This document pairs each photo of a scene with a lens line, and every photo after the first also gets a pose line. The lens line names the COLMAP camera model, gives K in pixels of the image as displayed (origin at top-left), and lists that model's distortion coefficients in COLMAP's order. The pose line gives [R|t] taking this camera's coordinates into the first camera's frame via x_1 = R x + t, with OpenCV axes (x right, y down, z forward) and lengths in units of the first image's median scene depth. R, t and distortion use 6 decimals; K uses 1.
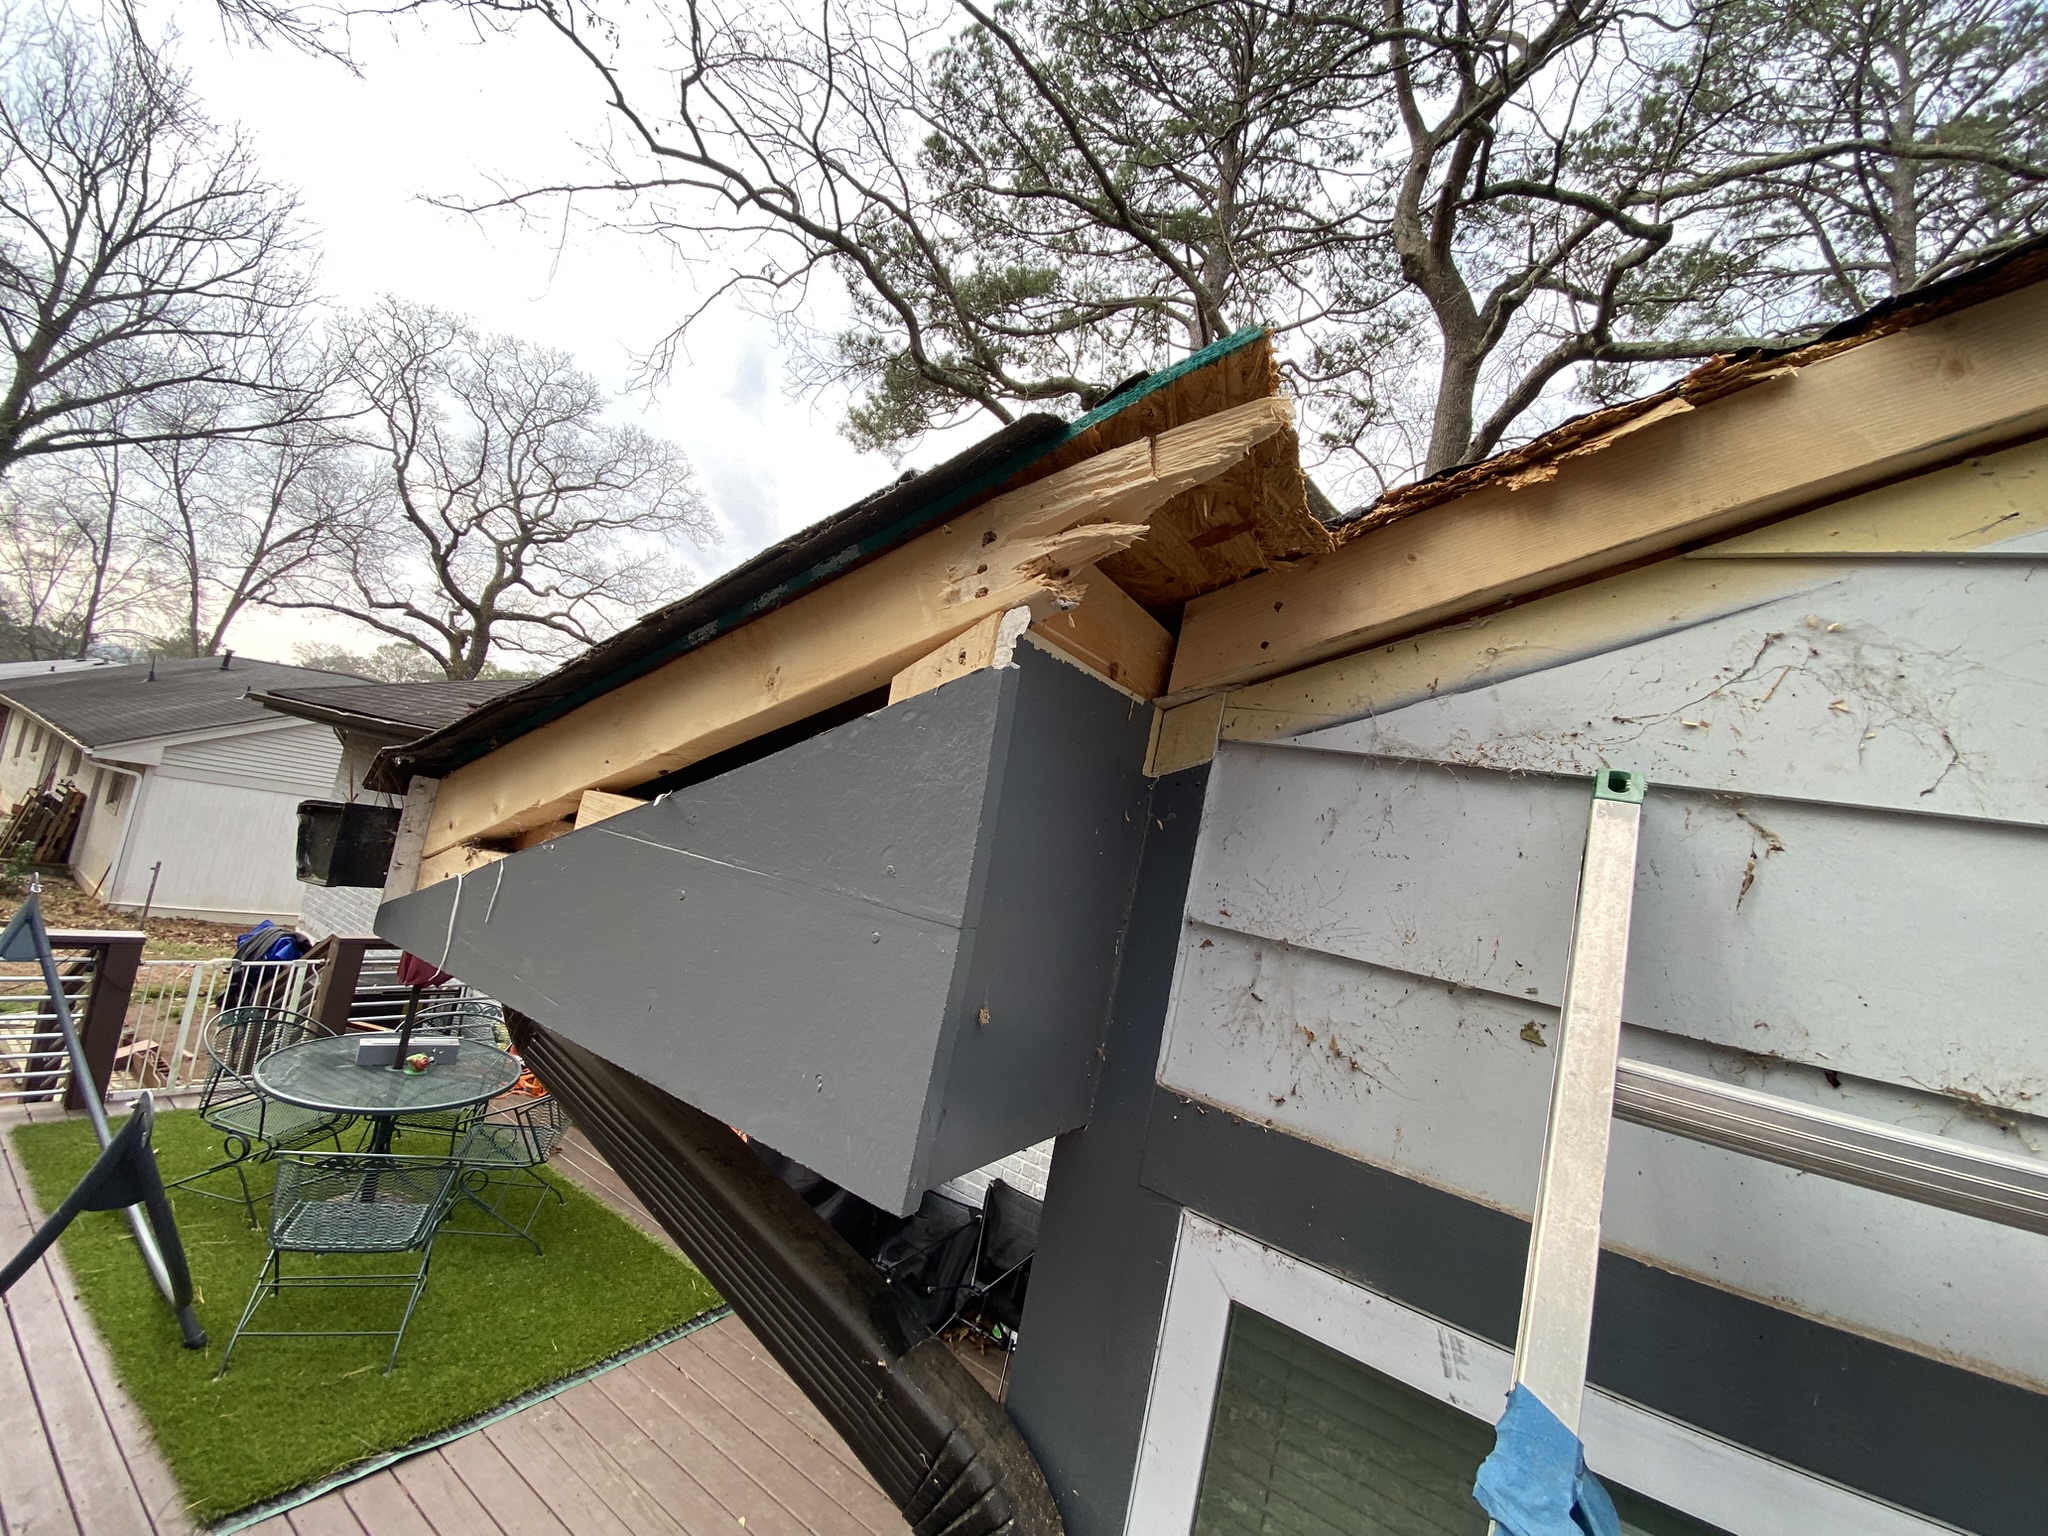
lens RADIAL K [[829.1, 0, 1017.9], [0, 829.1, 763.3], [0, 0, 1]] dist [0.011243, -0.016636]
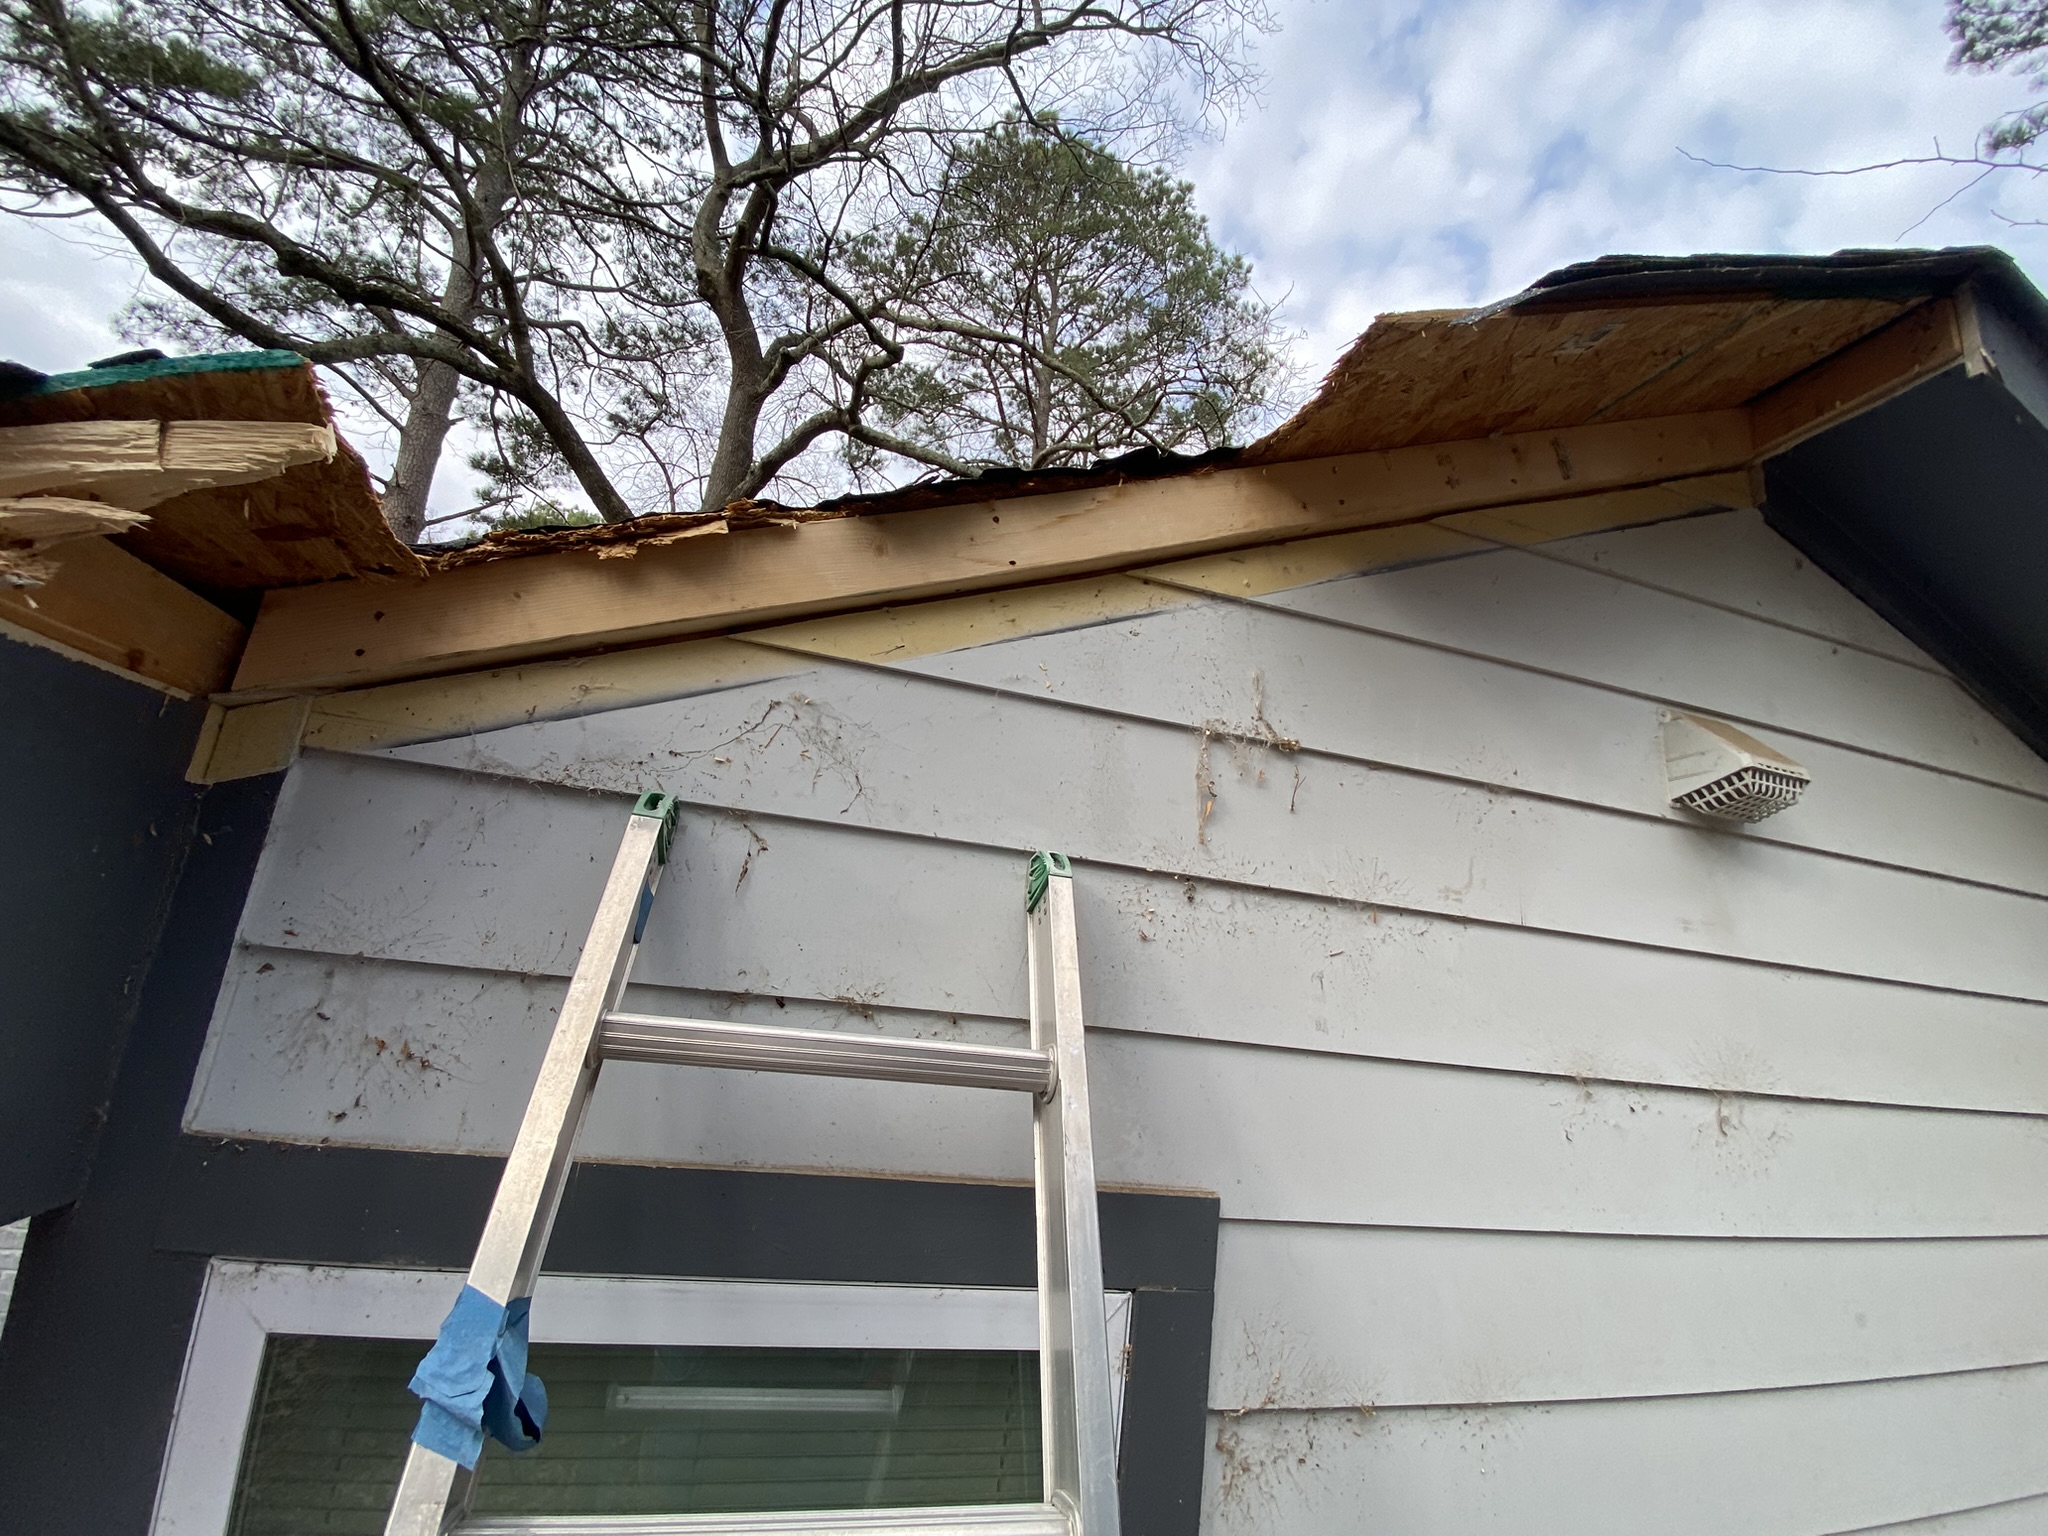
lens RADIAL K [[828.6, 0, 1024.0], [0, 828.6, 768.0], [0, 0, 1]] dist [0.012851, -0.016893]
pose [[0.675337, 0.042327, 0.736294, 0.004014], [-0.048190, 0.998751, -0.013215, -0.001139], [-0.735933, -0.026558, 0.676533, -0.008478]]
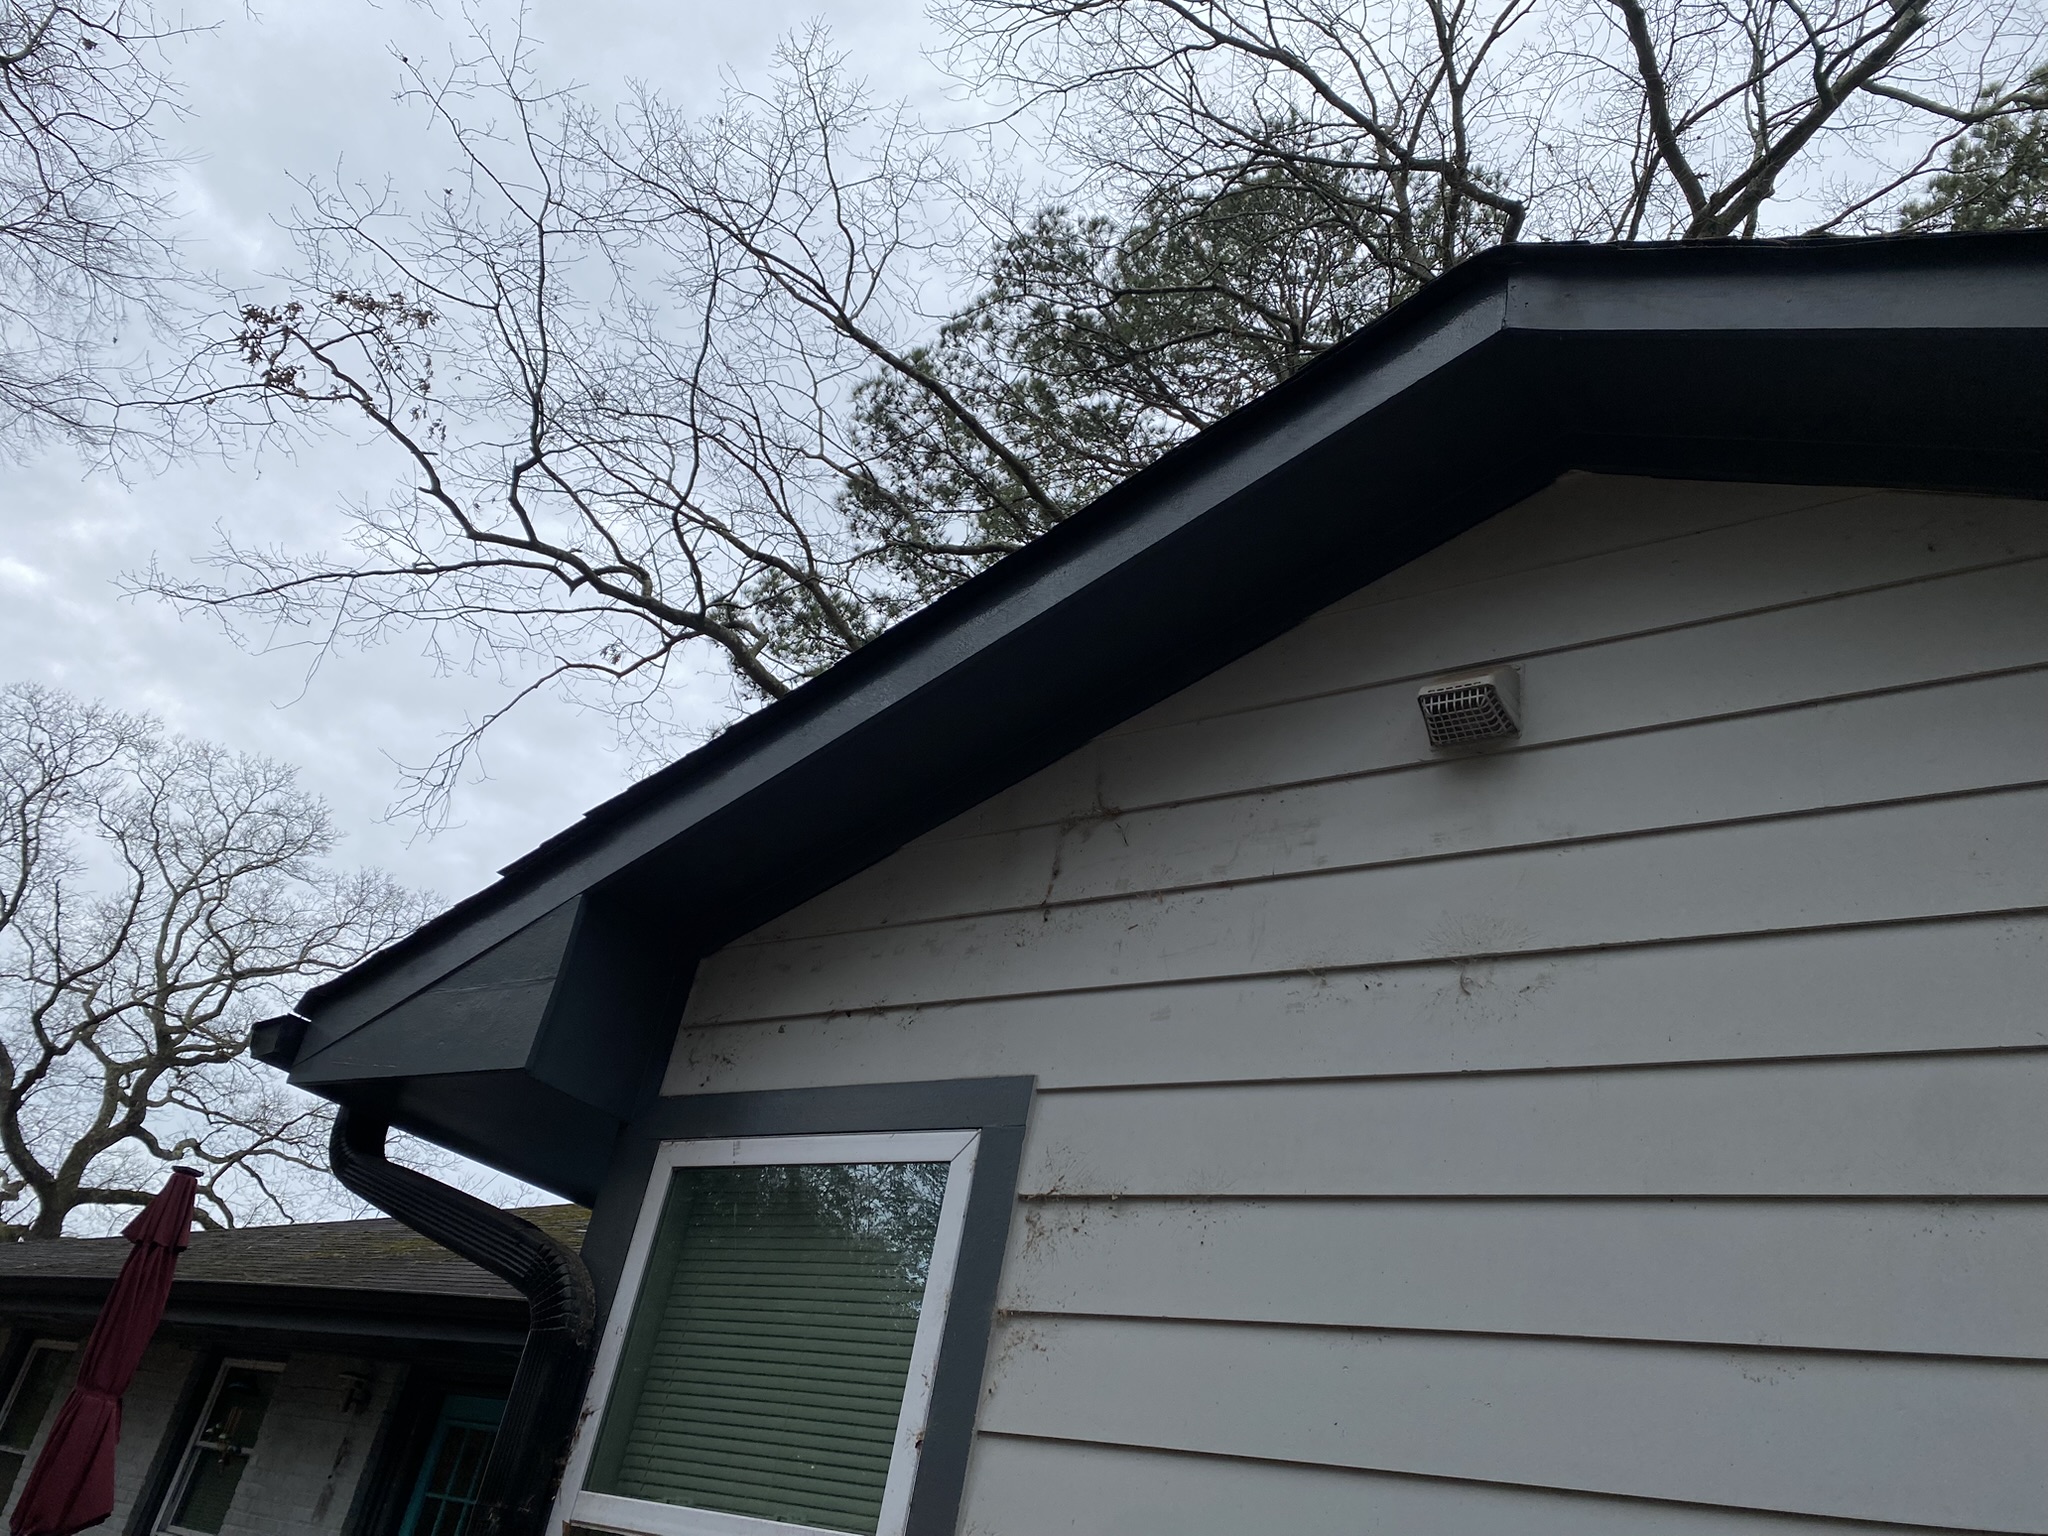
lens RADIAL K [[1572.6, 0, 992.7], [0, 1572.6, 741.5], [0, 0, 1]] dist [0.008713, -0.000199]
pose [[0.999068, -0.033931, -0.026664, 0.042571], [0.018673, 0.896943, -0.441752, 0.050222], [0.038906, 0.440843, 0.896741, -0.111867]]
